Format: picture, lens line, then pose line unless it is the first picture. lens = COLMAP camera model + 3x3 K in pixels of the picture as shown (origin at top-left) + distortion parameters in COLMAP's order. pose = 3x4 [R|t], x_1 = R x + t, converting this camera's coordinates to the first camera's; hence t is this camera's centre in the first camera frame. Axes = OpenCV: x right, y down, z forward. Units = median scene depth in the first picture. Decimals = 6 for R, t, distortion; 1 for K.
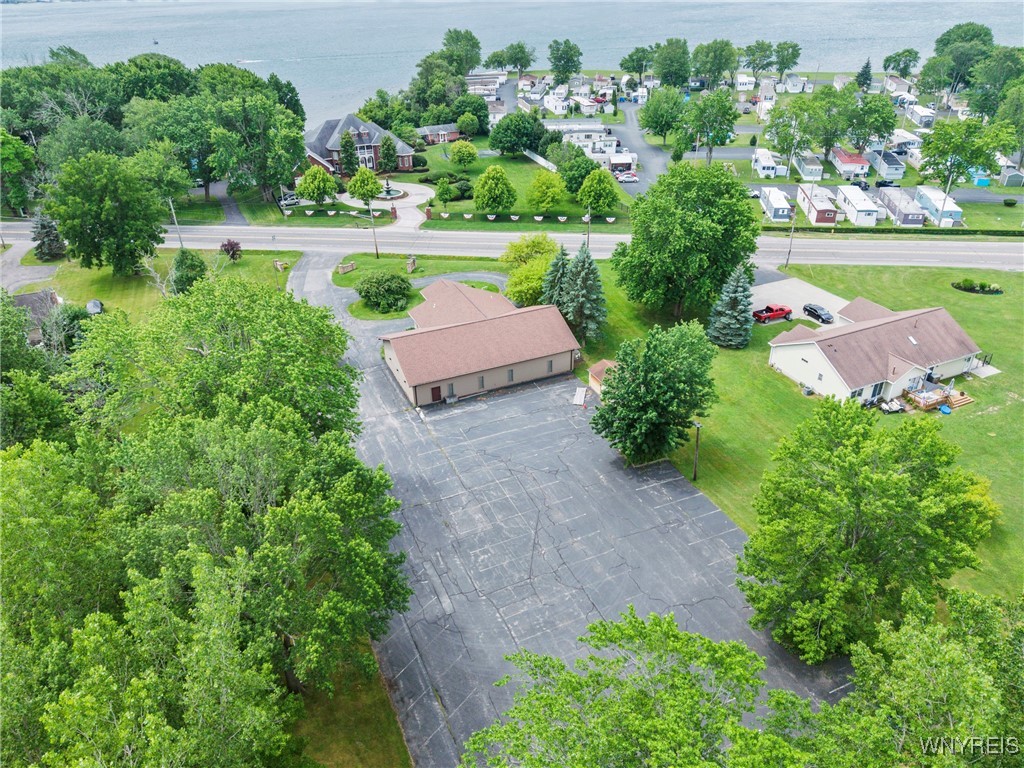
lens RADIAL K [[695.2, 0, 512.0], [0, 695.2, 384.0], [0, 0, 1]] dist [0.046692, -0.050807]
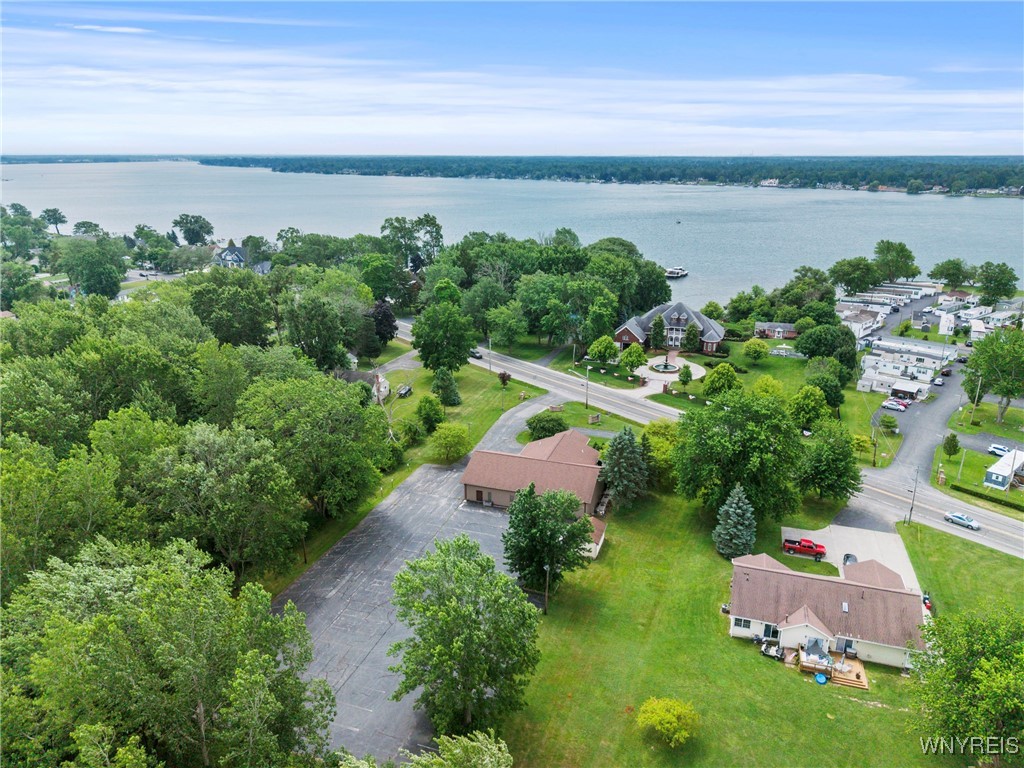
lens RADIAL K [[695.2, 0, 512.0], [0, 695.2, 384.0], [0, 0, 1]] dist [0.046692, -0.050807]
pose [[0.733995, 0.225460, -0.640639, 0.474483], [-0.364031, 0.926945, -0.090859, -0.054563], [0.573352, 0.299902, 0.762447, -0.046773]]
